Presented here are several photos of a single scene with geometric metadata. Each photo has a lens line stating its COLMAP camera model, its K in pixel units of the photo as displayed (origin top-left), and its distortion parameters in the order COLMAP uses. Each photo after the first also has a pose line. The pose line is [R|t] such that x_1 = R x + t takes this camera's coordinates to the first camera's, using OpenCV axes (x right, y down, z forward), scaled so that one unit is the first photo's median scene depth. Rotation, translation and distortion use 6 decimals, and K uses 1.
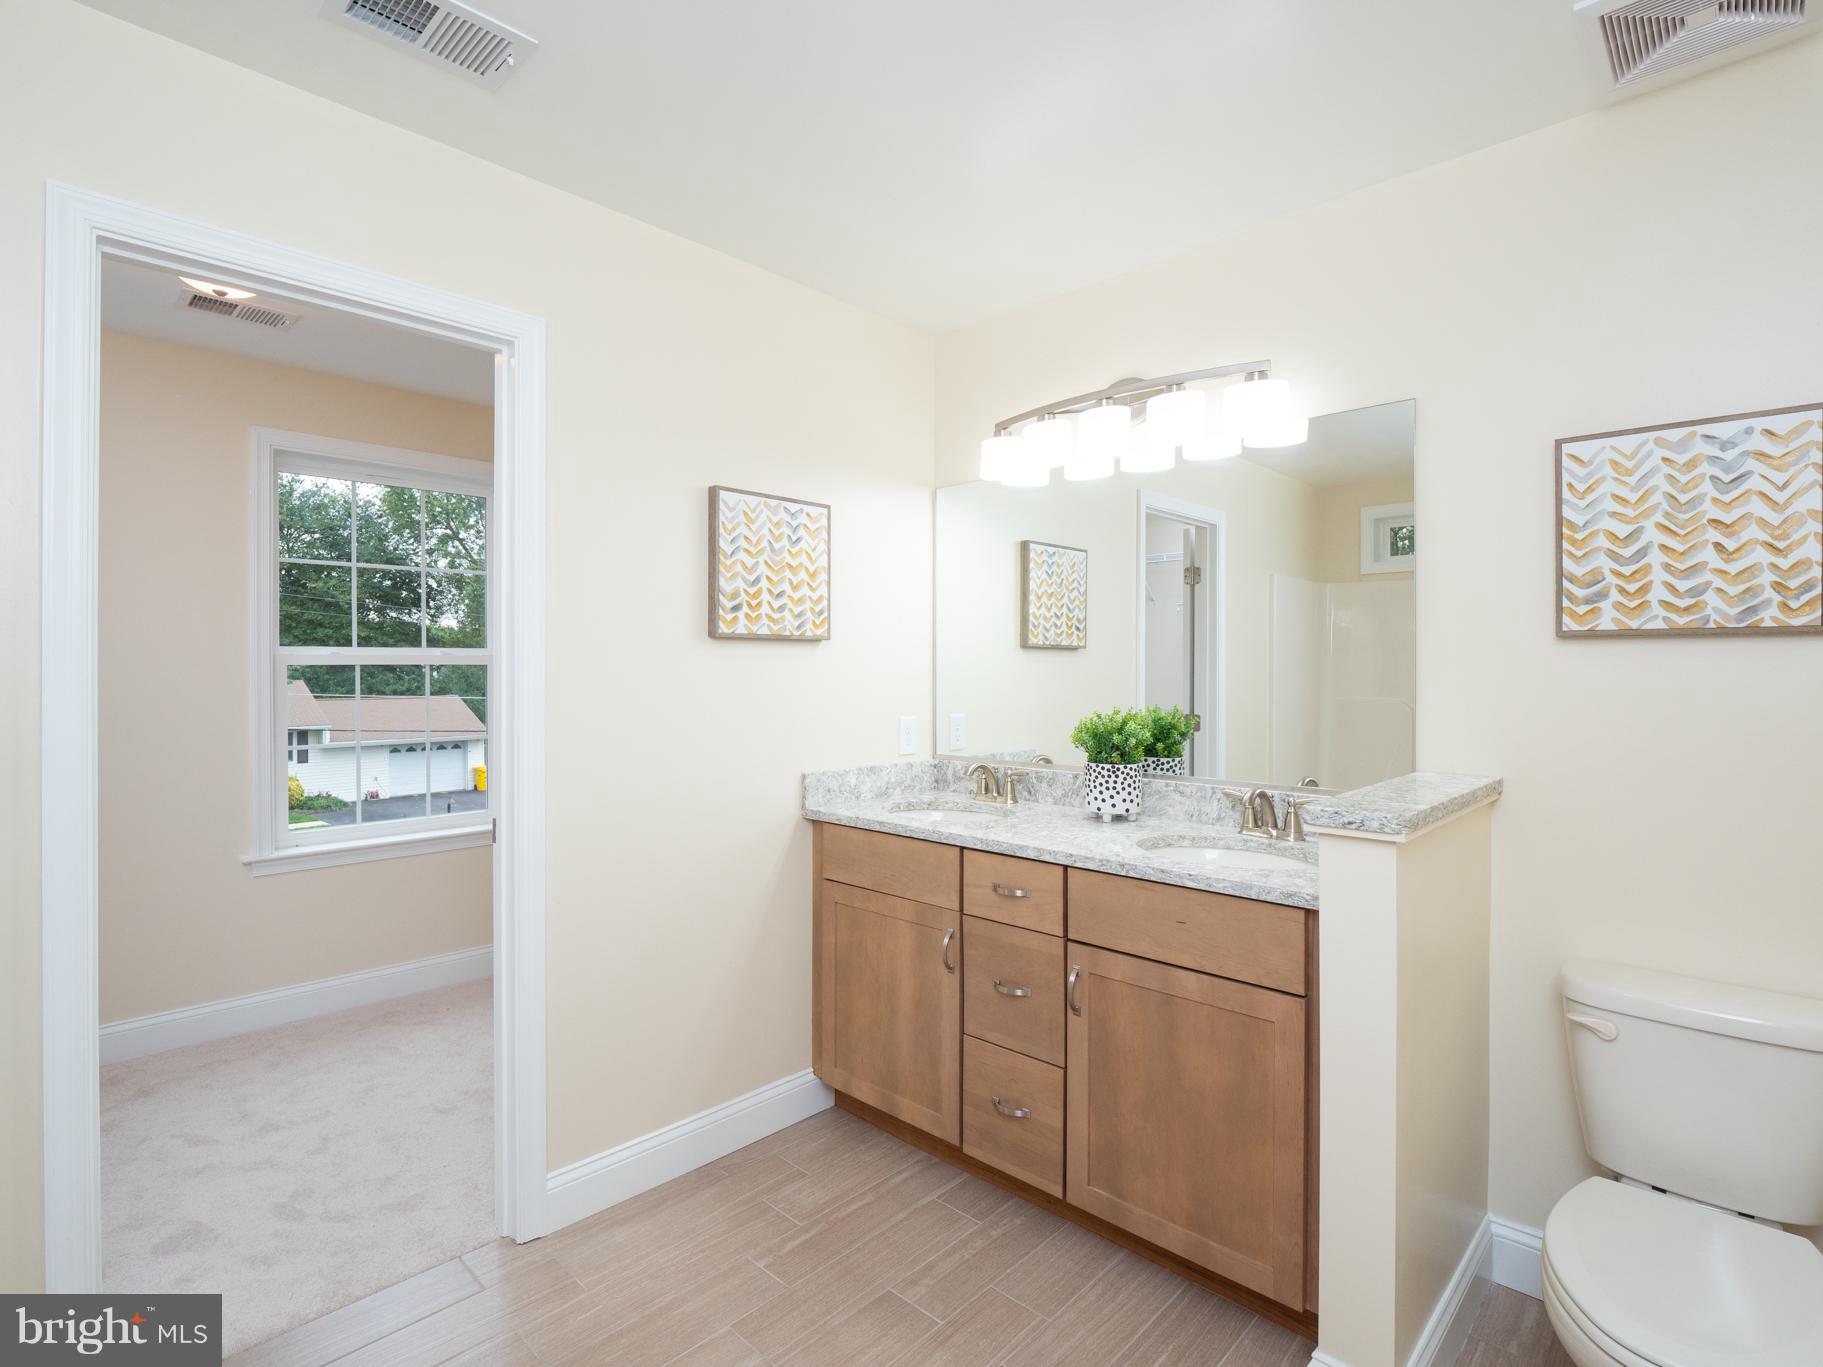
lens RADIAL K [[905.7, 0, 924.6], [0, 905.7, 668.1], [0, 0, 1]] dist [-0.007102, -0.005284]
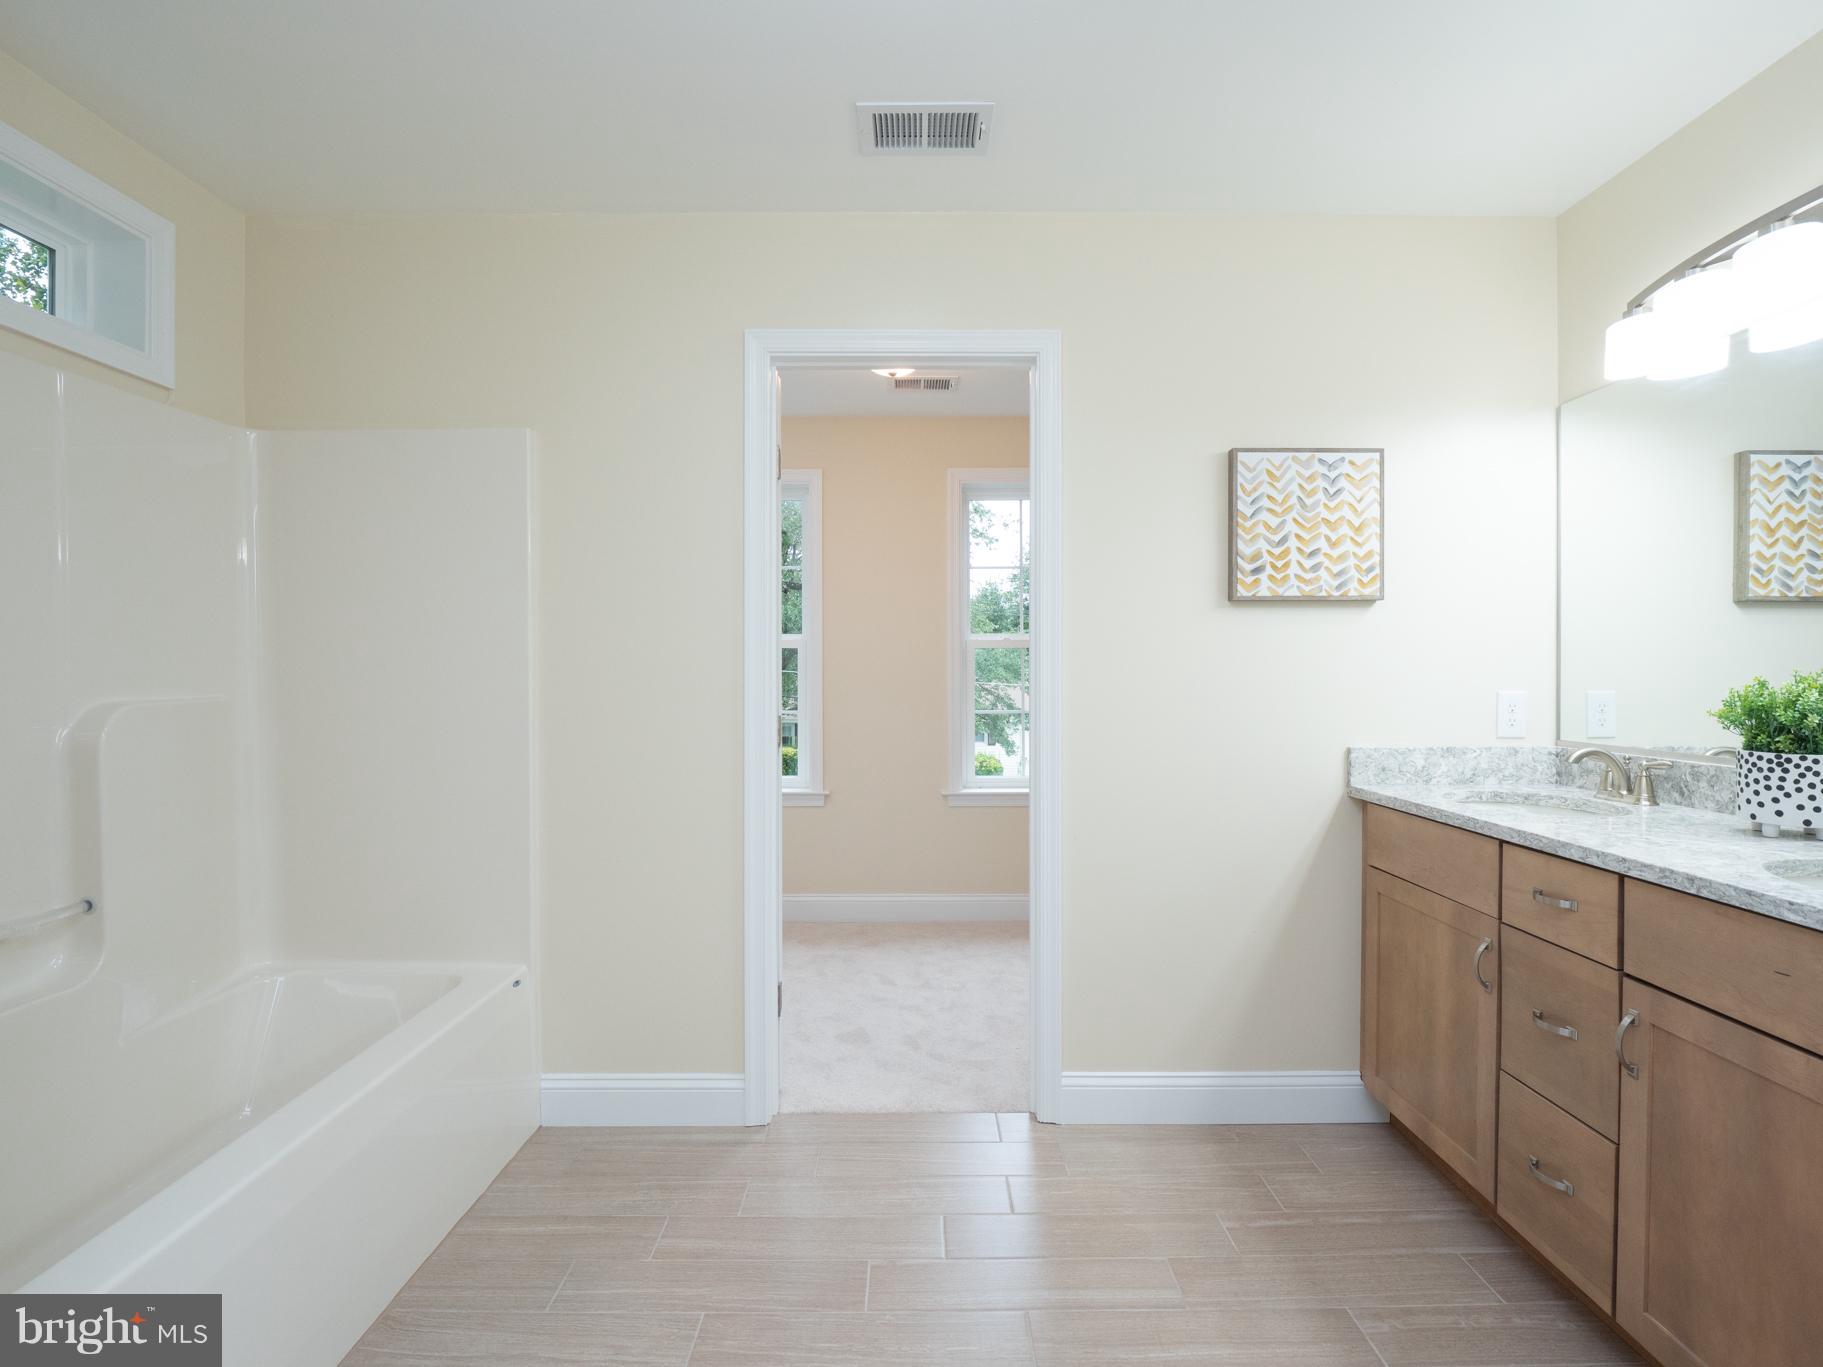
lens RADIAL K [[905.7, 0, 930.2], [0, 905.7, 682.7], [0, 0, 1]] dist [-0.007102, -0.005284]
pose [[0.690689, 0.003589, -0.723143, 0.257344], [0.004377, 0.999949, 0.009143, 0.044880], [0.723139, -0.009481, 0.690638, 0.070794]]
